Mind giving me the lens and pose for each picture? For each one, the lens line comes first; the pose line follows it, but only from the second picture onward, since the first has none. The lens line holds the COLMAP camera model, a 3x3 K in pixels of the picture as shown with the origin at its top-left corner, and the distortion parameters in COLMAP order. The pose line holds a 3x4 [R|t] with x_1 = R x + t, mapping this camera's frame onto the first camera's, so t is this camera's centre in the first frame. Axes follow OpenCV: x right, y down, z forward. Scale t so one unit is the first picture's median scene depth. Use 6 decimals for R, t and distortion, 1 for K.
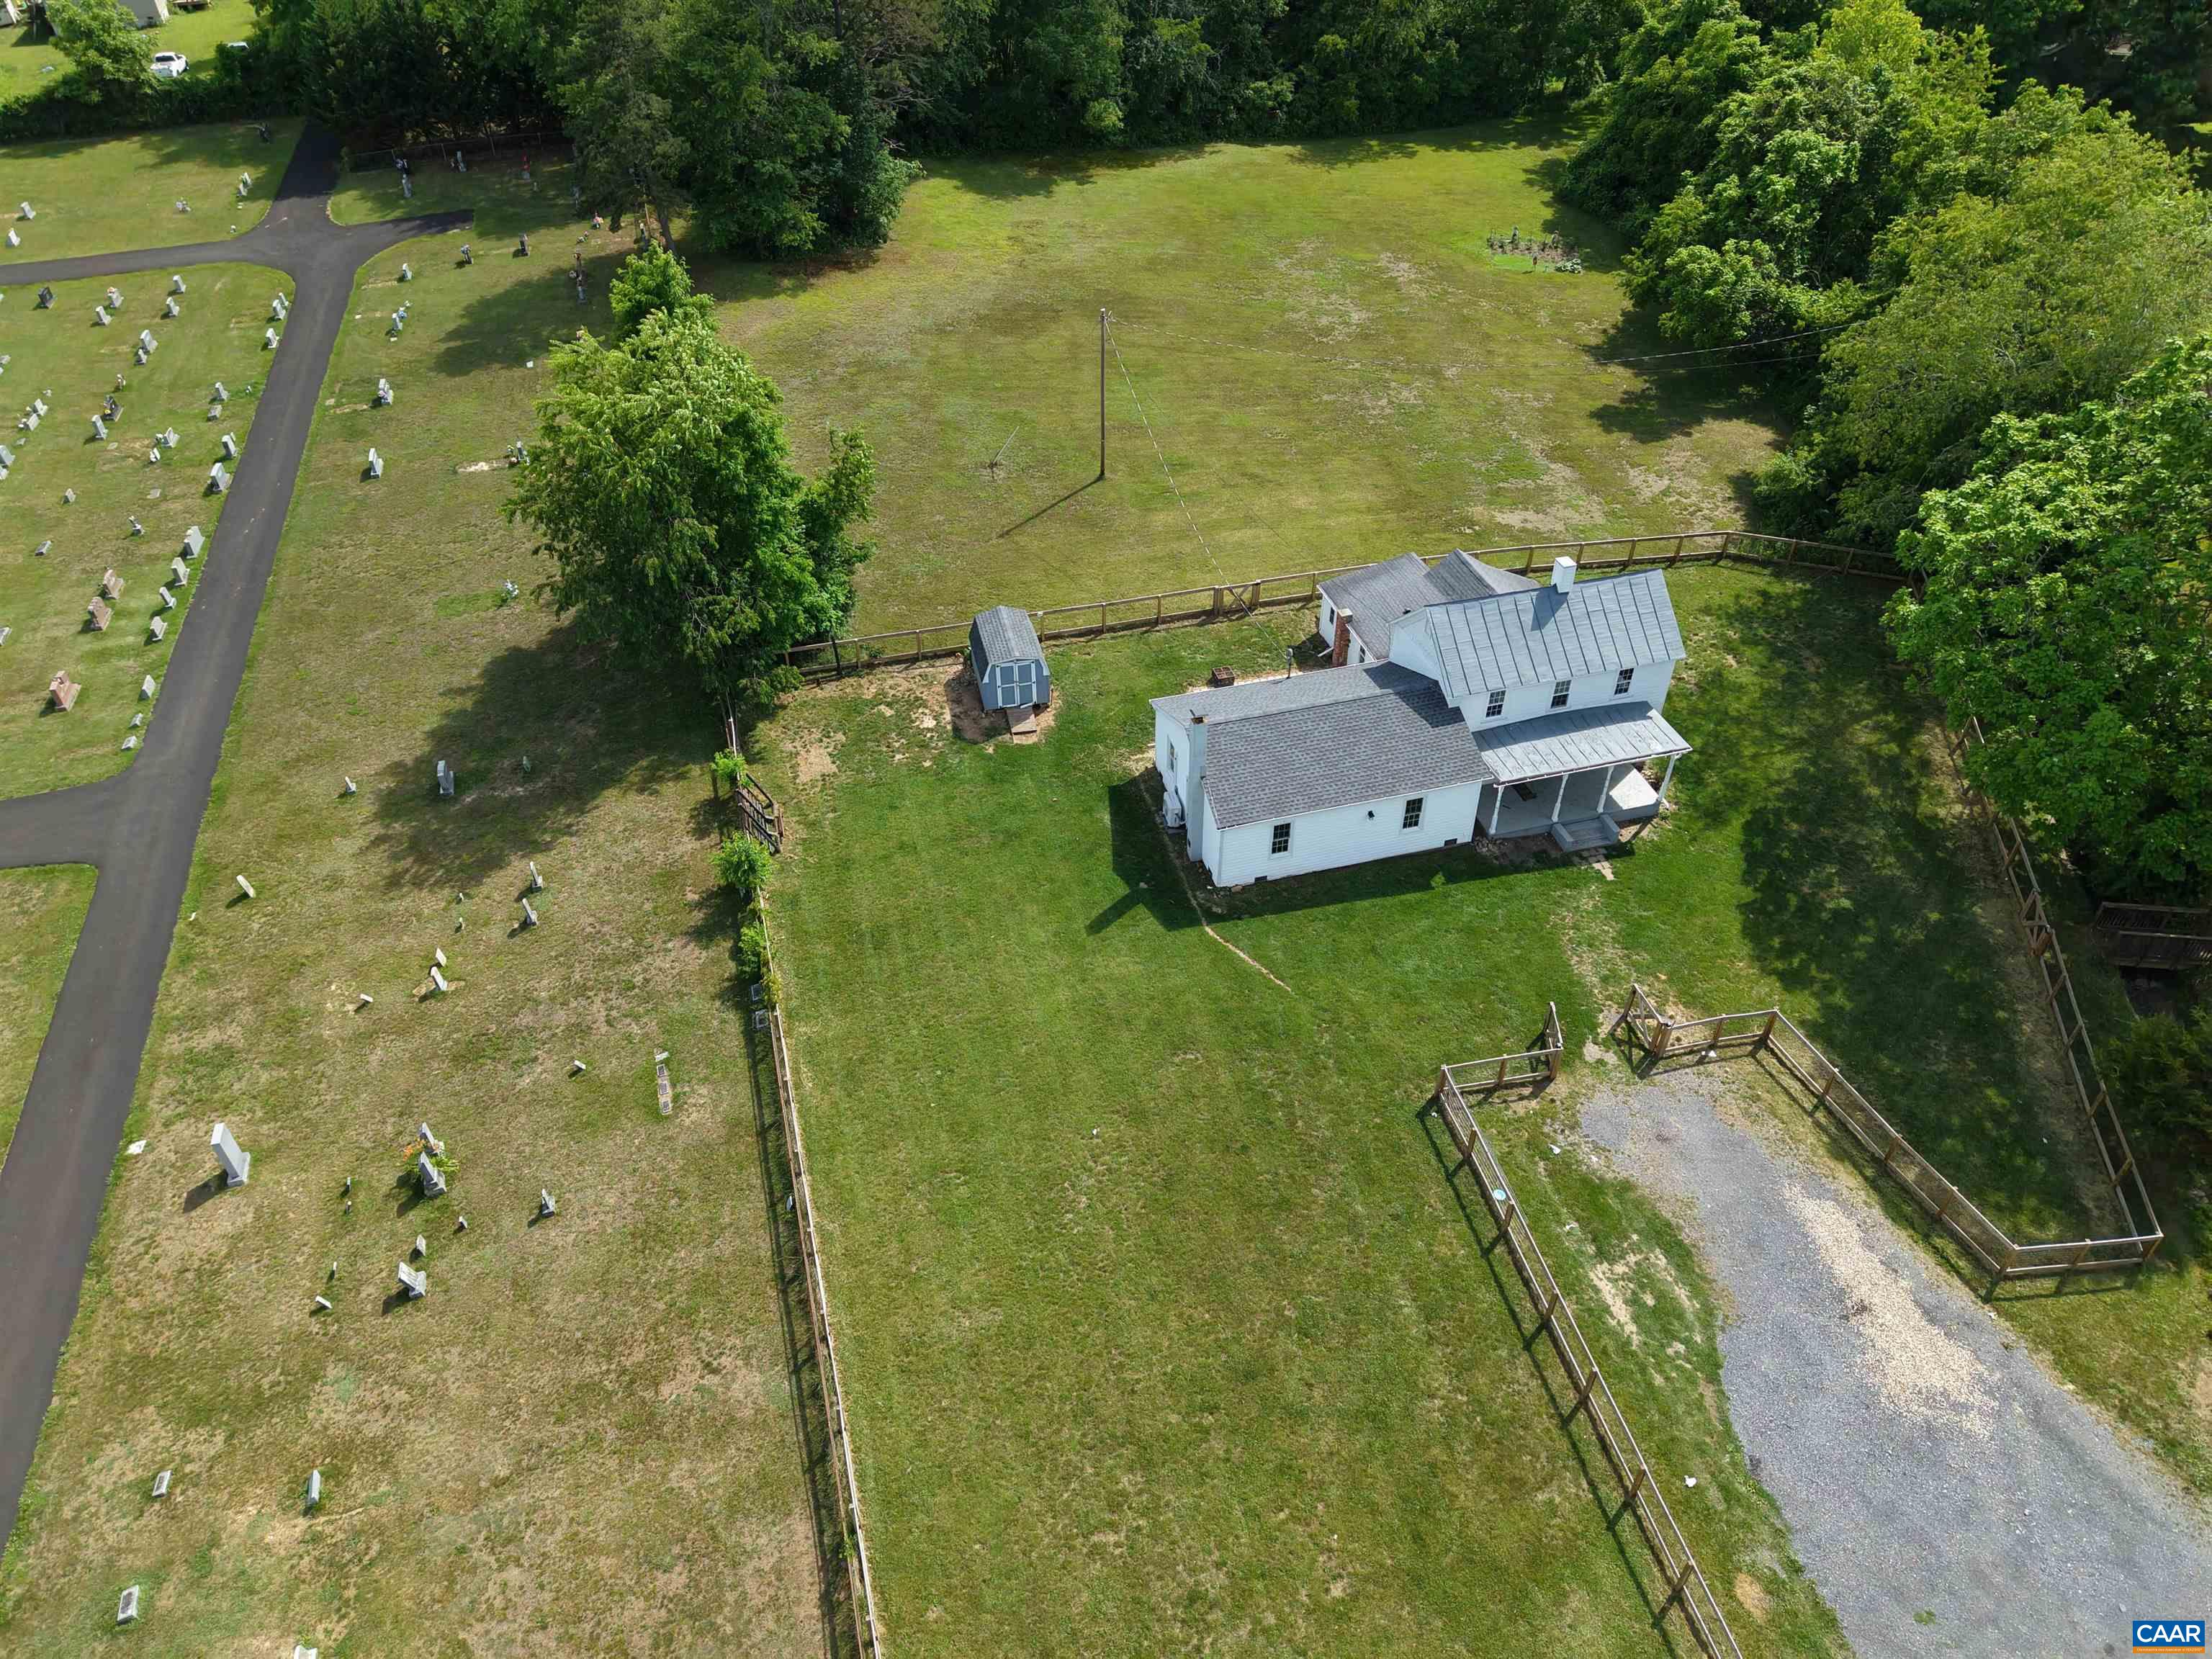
lens RADIAL K [[1488.6, 0, 1105.9], [0, 1488.6, 831.0], [0, 0, 1]] dist [0.035769, -0.035974]
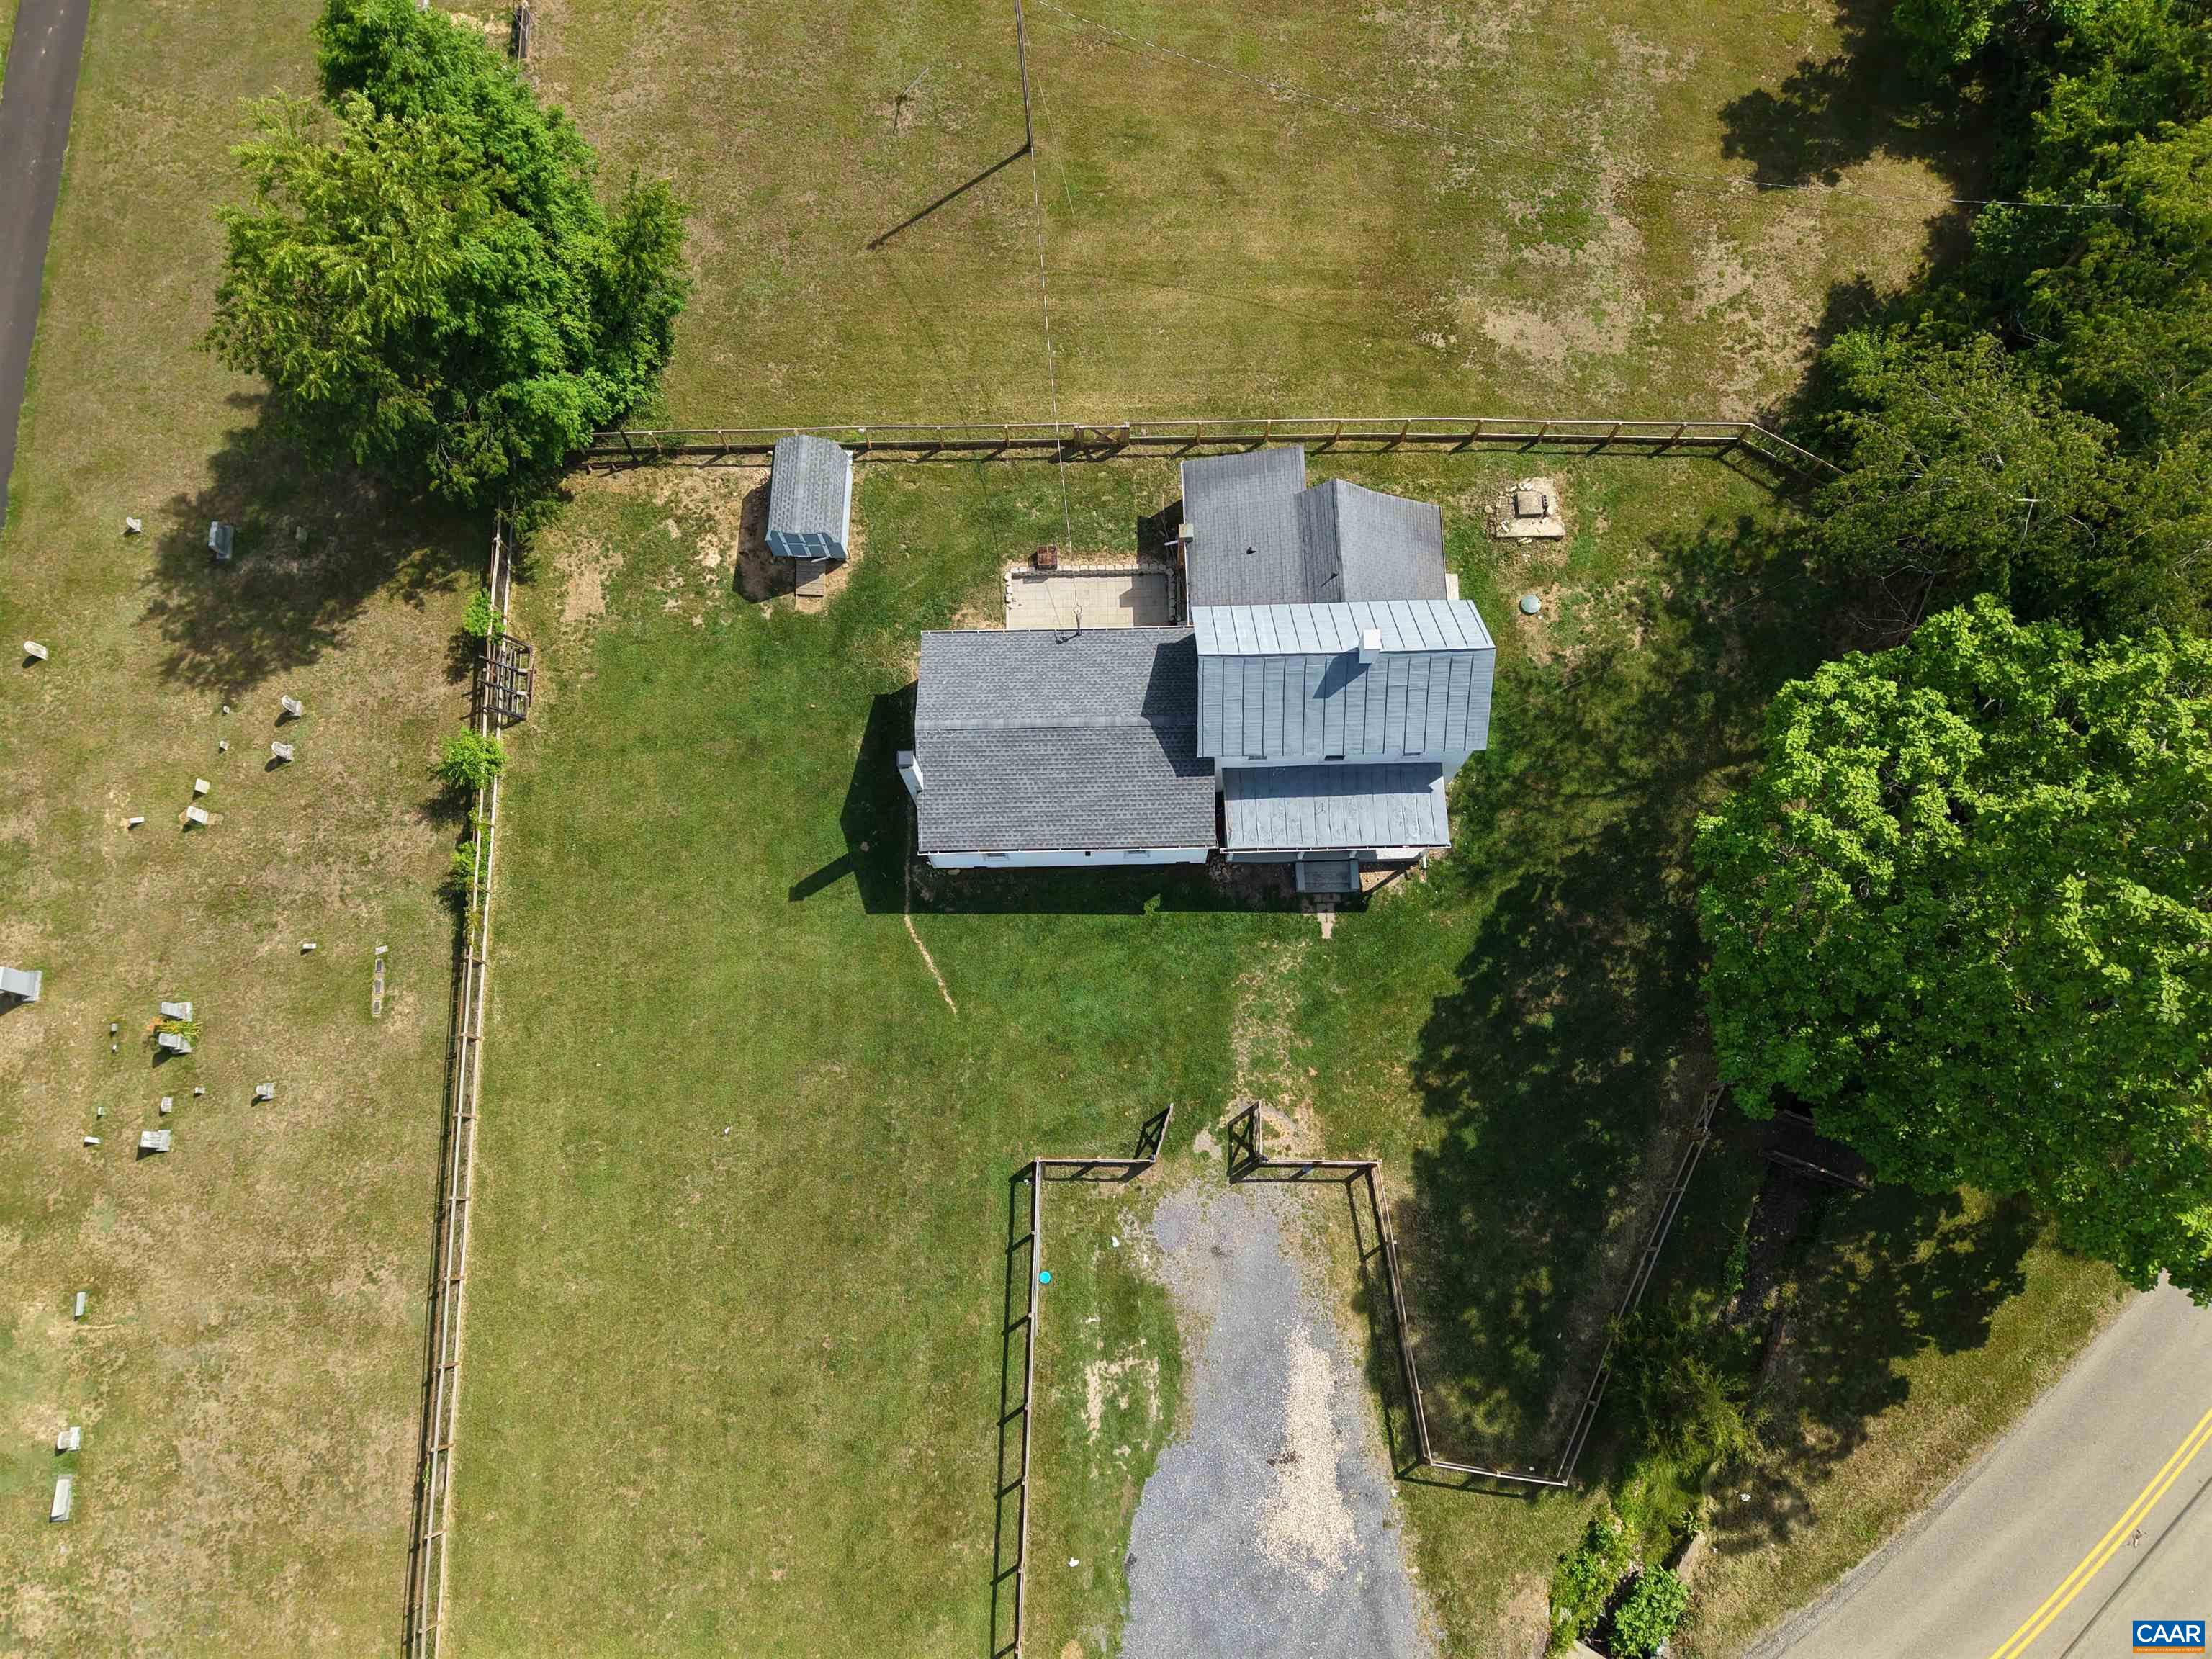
lens RADIAL K [[1488.6, 0, 1104.2], [0, 1488.6, 830.5], [0, 0, 1]] dist [0.035769, -0.035974]
pose [[0.968957, 0.238593, -0.064780, 0.254224], [-0.158366, 0.800198, 0.578449, -0.598975], [0.189851, -0.550233, 0.813142, 0.221372]]
